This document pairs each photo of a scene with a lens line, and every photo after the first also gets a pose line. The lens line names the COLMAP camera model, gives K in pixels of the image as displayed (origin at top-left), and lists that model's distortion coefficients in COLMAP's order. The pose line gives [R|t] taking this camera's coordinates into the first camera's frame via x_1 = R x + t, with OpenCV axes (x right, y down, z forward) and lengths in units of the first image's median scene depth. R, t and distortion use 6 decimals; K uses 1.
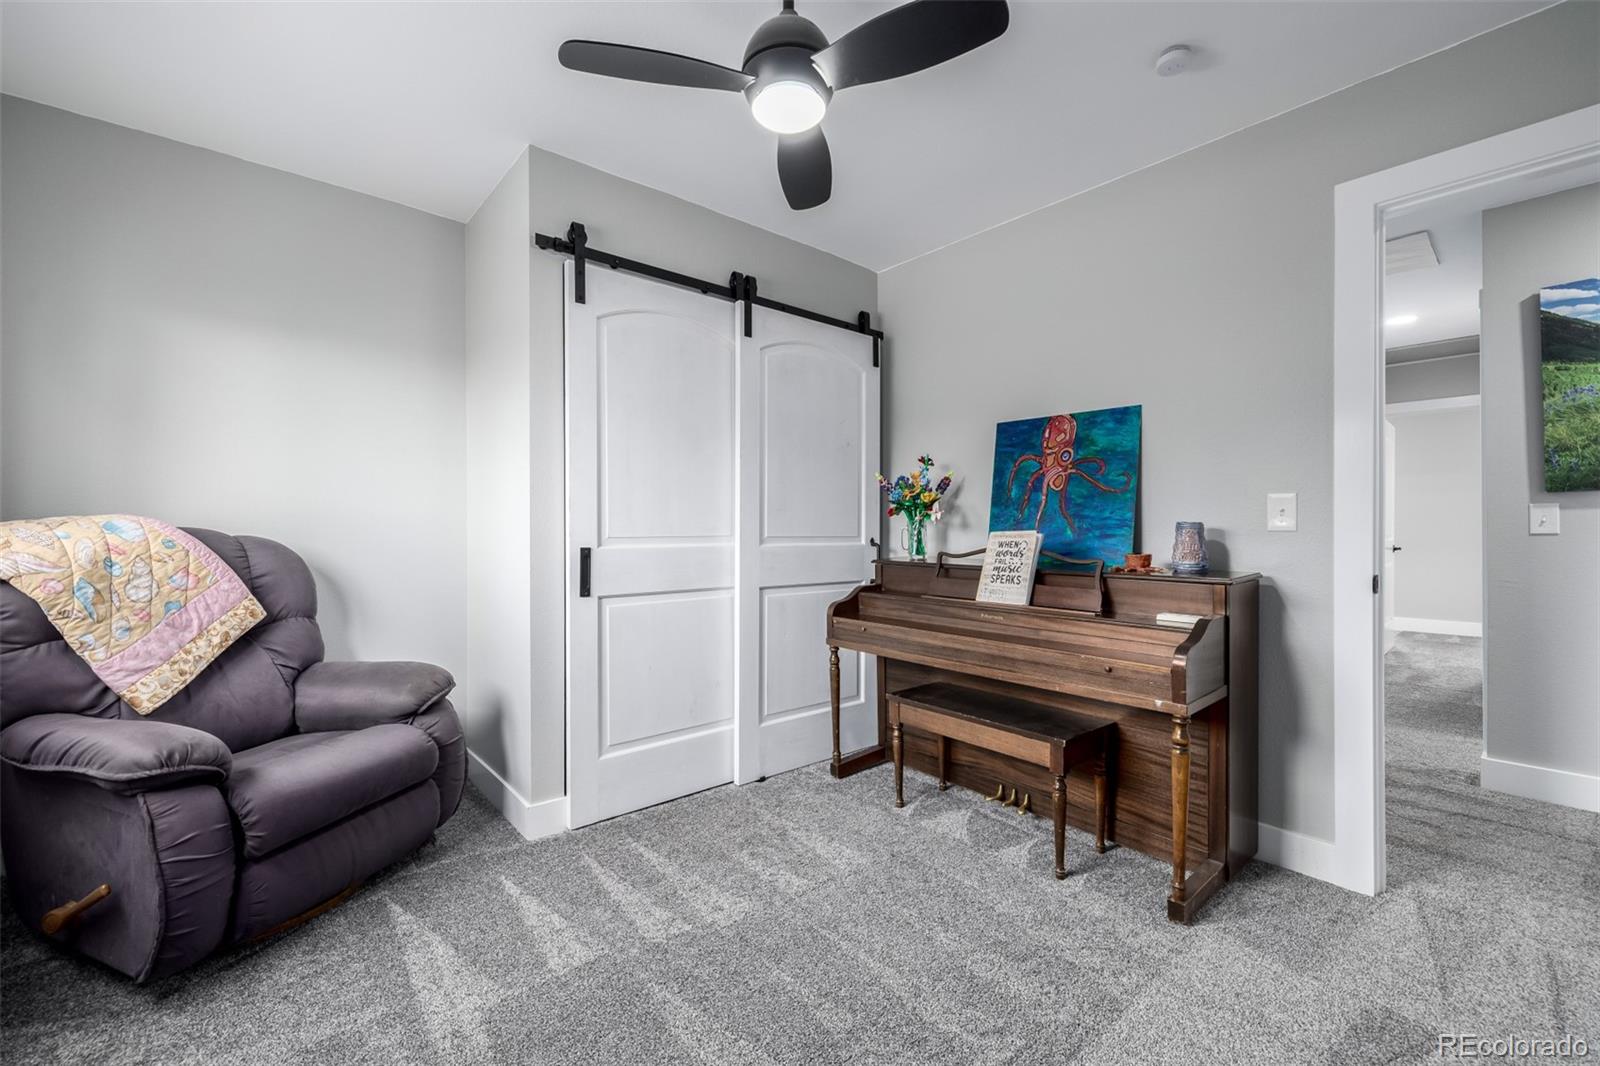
lens RADIAL K [[667.3, 0, 801.3], [0, 667.3, 526.0], [0, 0, 1]] dist [0.001137, 0.000334]
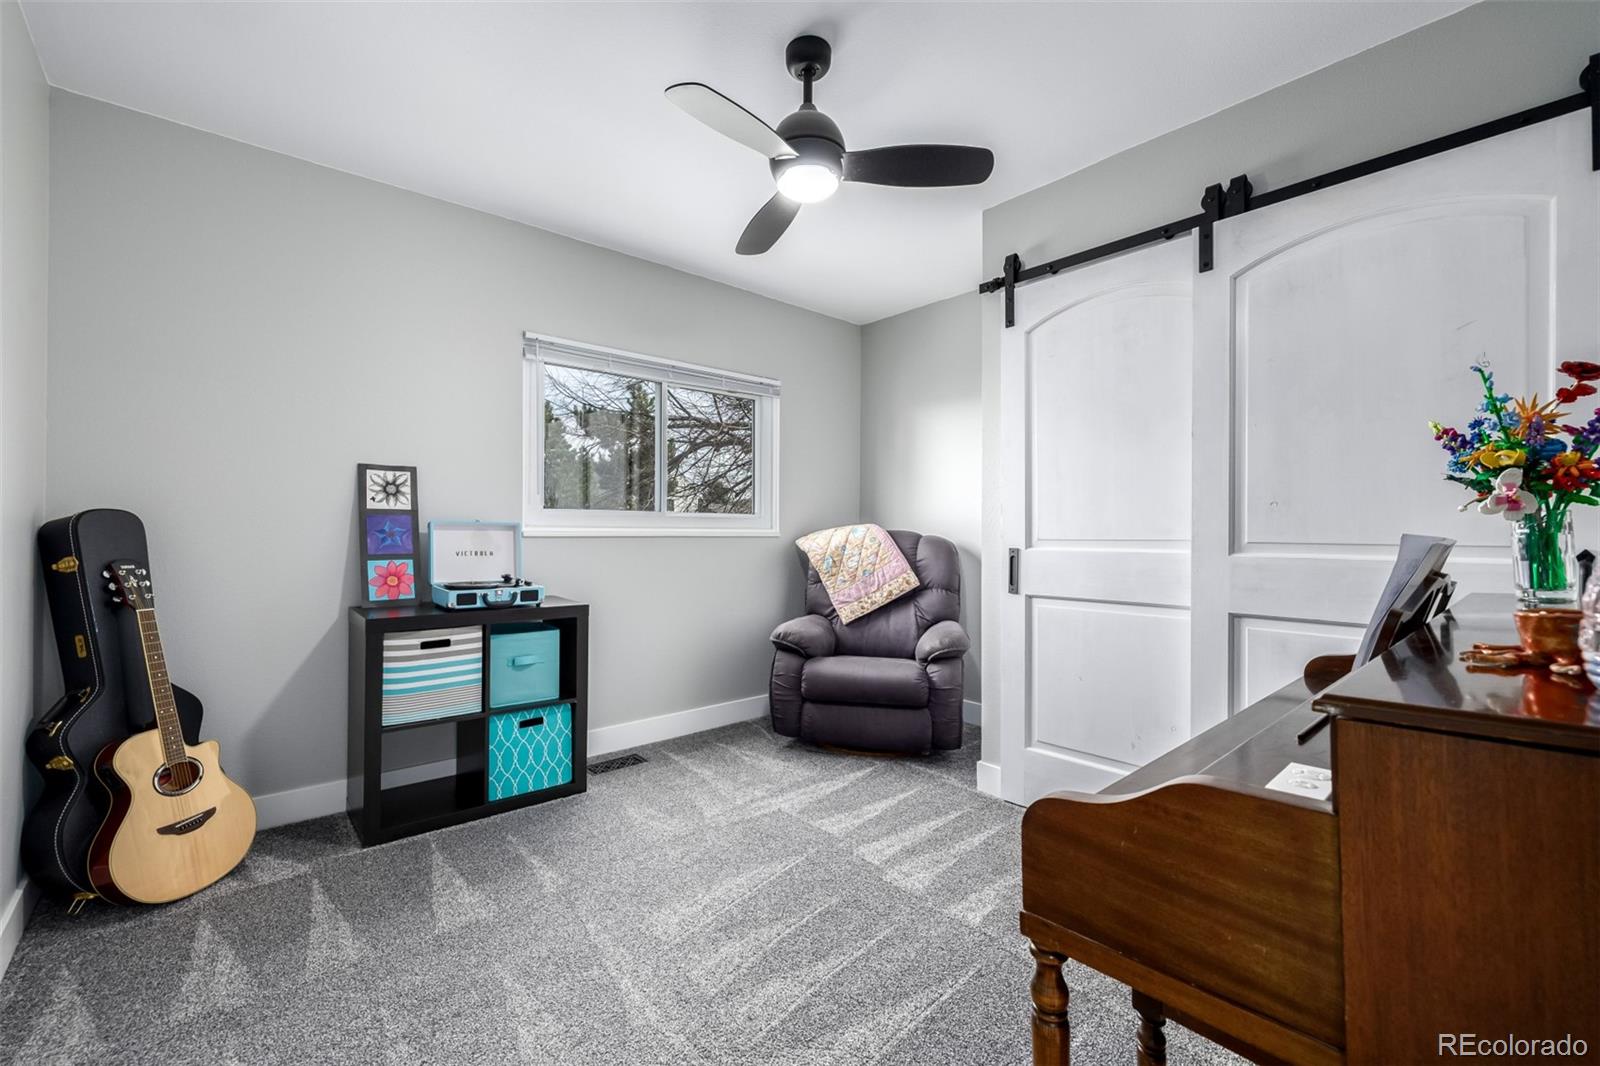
lens RADIAL K [[667.3, 0, 801.4], [0, 667.3, 535.2], [0, 0, 1]] dist [0.001137, 0.000334]
pose [[0.023162, 0.001047, -0.999731, 0.842330], [-0.003048, 0.999995, 0.000976, 0.012348], [0.999727, 0.003025, 0.023165, 0.695334]]
